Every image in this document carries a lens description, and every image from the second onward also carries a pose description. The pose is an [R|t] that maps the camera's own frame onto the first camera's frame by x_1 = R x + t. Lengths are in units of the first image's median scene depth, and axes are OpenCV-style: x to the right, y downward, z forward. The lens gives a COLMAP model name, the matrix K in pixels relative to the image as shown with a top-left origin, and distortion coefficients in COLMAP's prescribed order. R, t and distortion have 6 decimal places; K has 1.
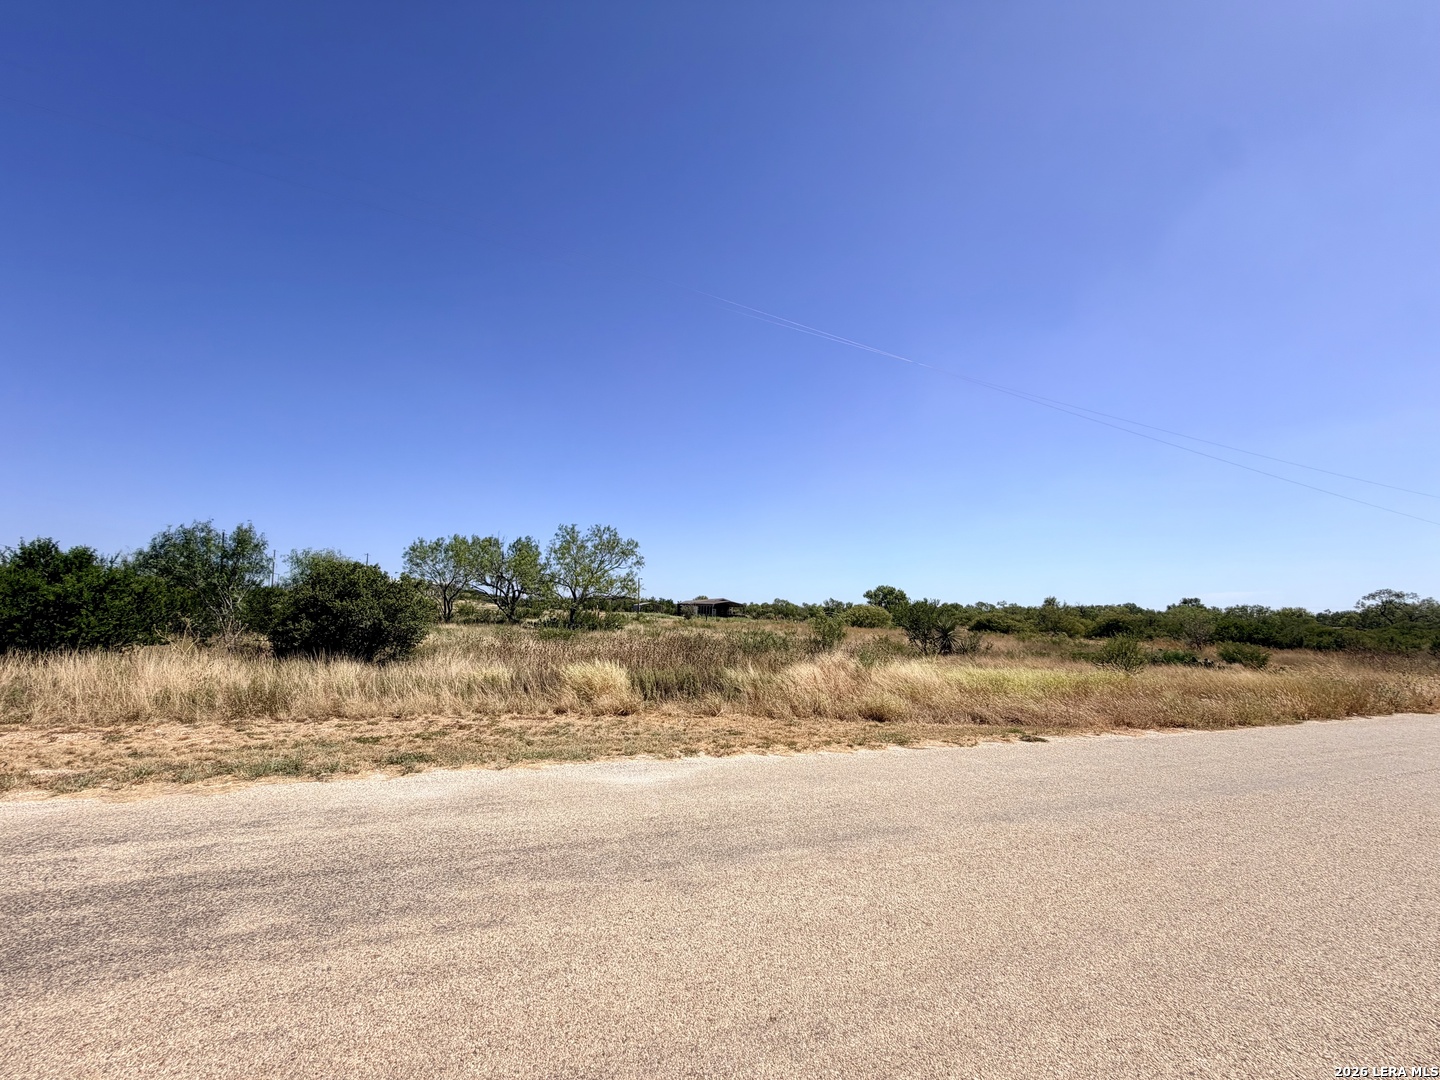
lens RADIAL K [[579.4, 0, 720.5], [0, 579.4, 537.6], [0, 0, 1]] dist [-0.001401, 0.000136]
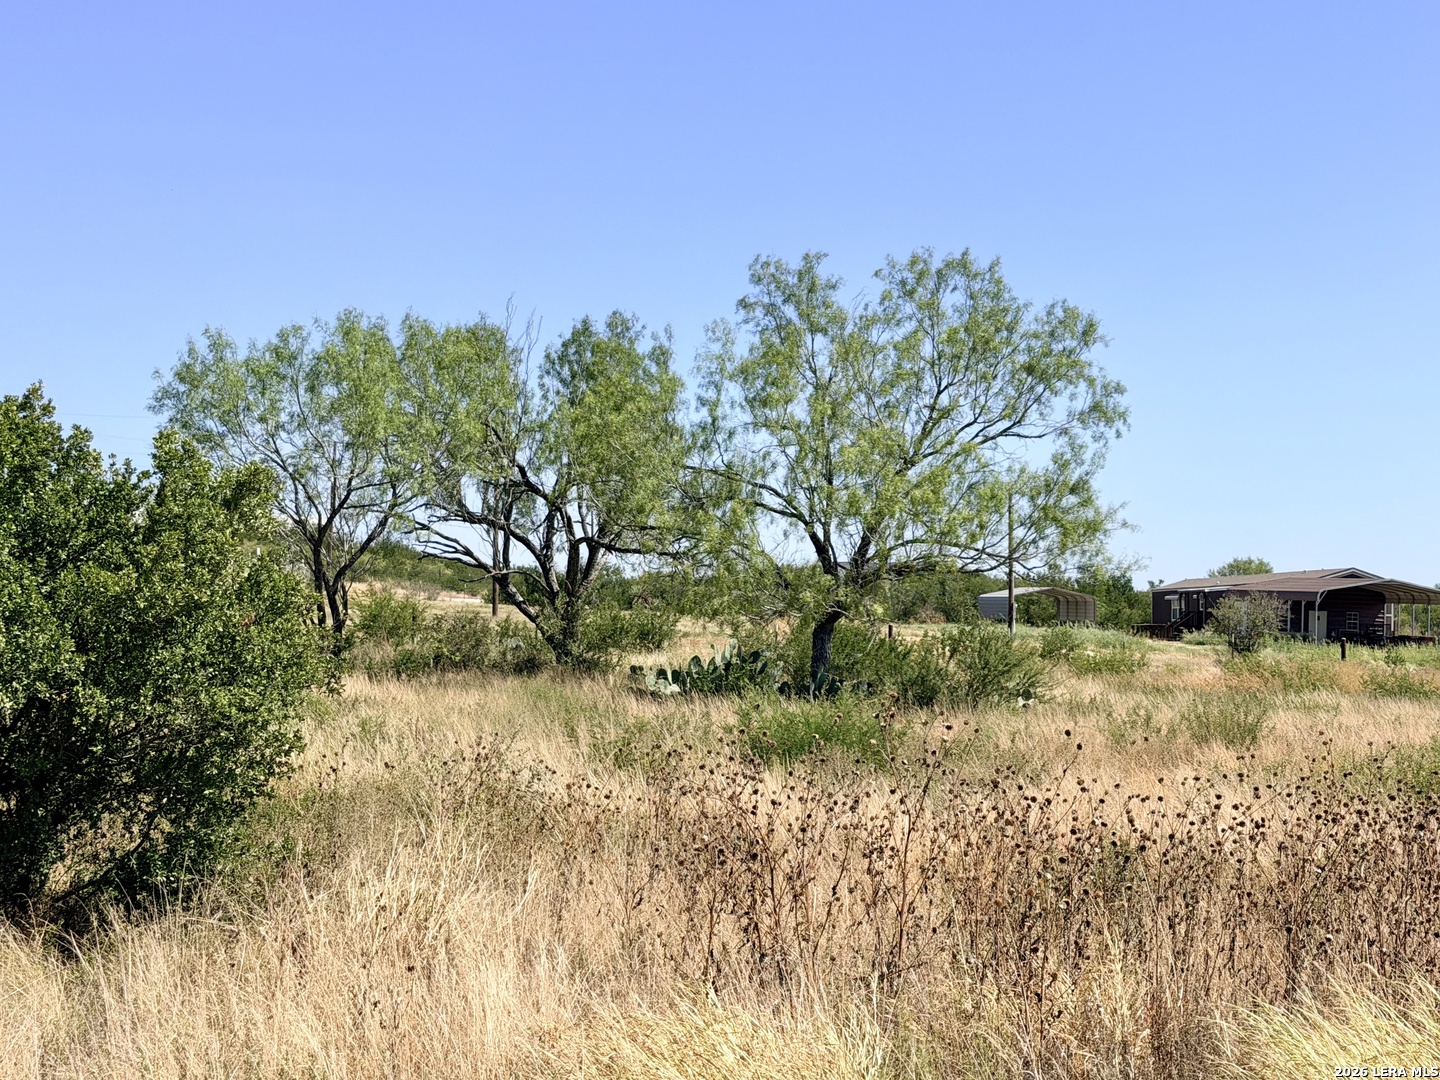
lens RADIAL K [[2143.4, 0, 720.2], [0, 2143.4, 541.6], [0, 0, 1]] dist [0.055924, 0.000000]
pose [[0.970354, -0.009994, -0.241482, -0.083740], [0.031757, 0.995754, 0.086398, 0.017172], [0.239593, -0.091506, 0.966552, 0.149320]]
